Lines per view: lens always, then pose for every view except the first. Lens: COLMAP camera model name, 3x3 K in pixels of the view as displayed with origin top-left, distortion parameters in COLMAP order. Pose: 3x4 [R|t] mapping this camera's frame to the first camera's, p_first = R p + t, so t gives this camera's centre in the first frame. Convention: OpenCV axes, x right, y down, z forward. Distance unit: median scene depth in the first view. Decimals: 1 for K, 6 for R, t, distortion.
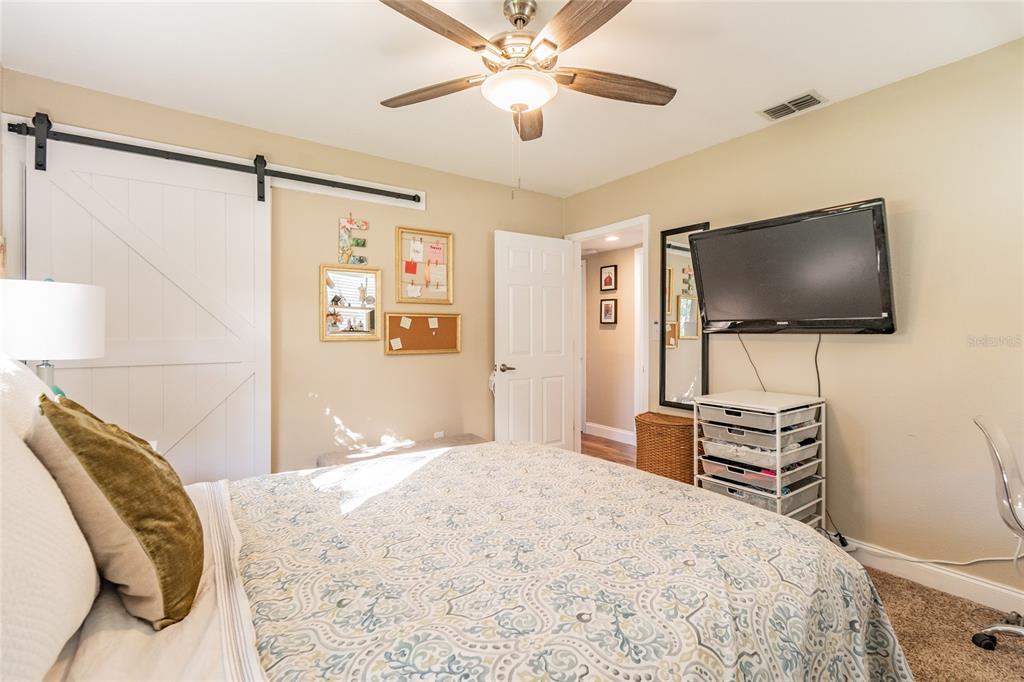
lens RADIAL K [[459.4, 0, 511.1], [0, 459.4, 340.3], [0, 0, 1]] dist [0.000351, 0.000474]
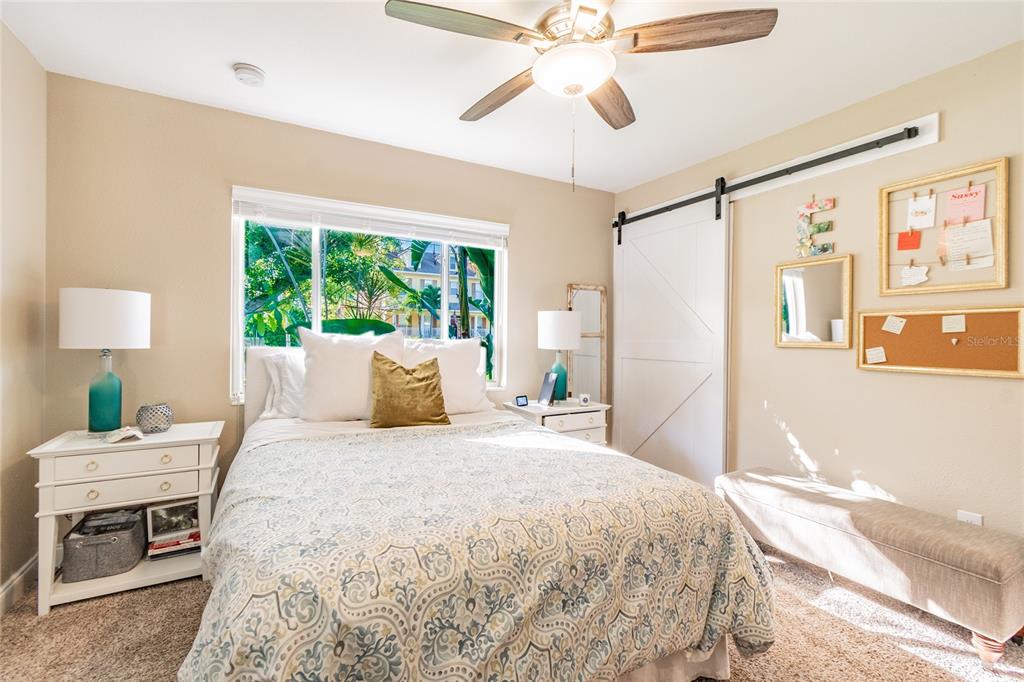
lens RADIAL K [[451.4, 0, 509.9], [0, 451.4, 340.3], [0, 0, 1]] dist [0.000915, -0.000006]
pose [[-0.108030, 0.009500, -0.994102, 0.500421], [-0.026622, 0.999568, 0.012445, -0.008850], [0.993791, 0.027809, -0.107731, 0.521538]]
